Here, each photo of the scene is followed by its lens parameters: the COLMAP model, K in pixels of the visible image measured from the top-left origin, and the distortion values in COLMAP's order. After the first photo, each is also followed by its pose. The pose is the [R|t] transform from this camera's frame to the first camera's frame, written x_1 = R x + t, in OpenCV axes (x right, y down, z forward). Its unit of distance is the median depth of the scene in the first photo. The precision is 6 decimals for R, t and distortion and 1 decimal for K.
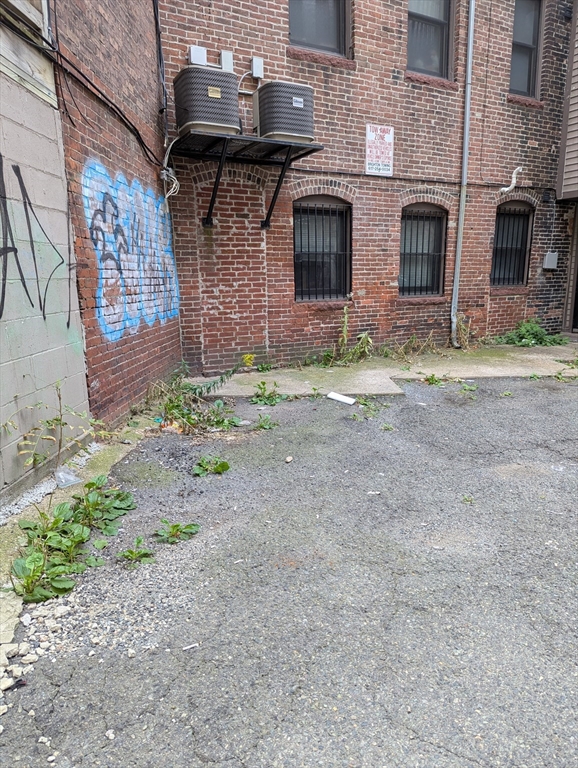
lens RADIAL K [[538.4, 0, 296.9], [0, 538.4, 399.7], [0, 0, 1]] dist [0.041128, -0.032251]
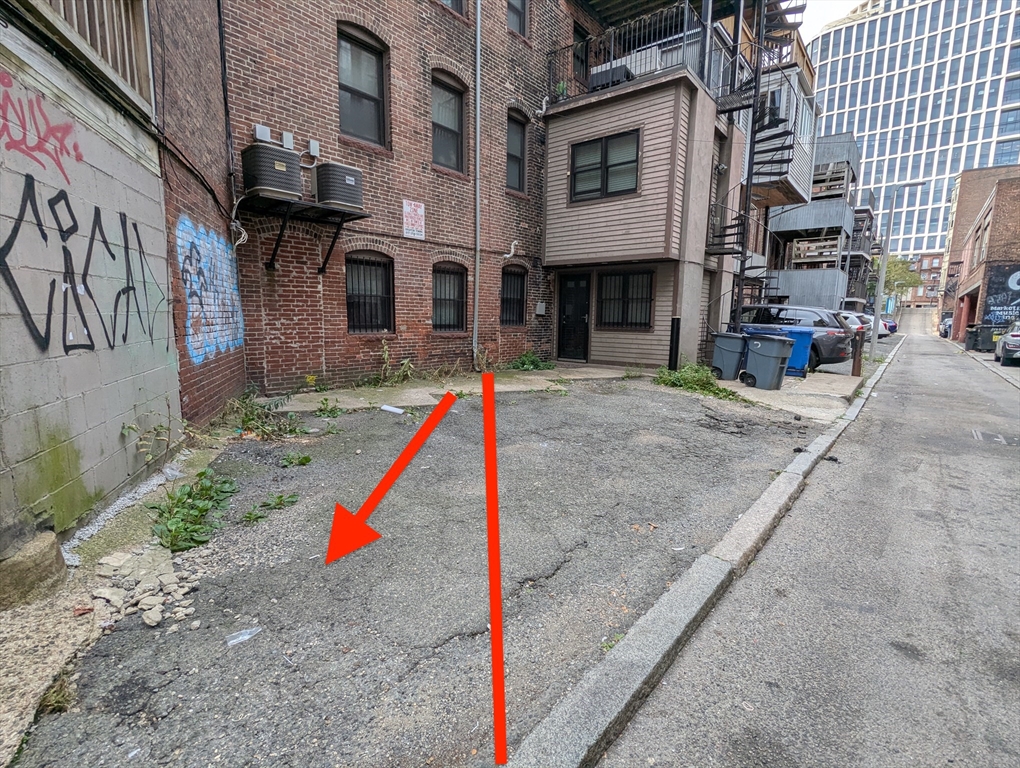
lens RADIAL K [[481.8, 0, 507.6], [0, 481.8, 383.7], [0, 0, 1]] dist [0.002368, 0.000199]
pose [[0.940561, -0.016526, 0.339223, -0.043272], [0.044294, 0.996253, -0.074281, 0.030877], [-0.336724, 0.084891, 0.937769, -0.151784]]
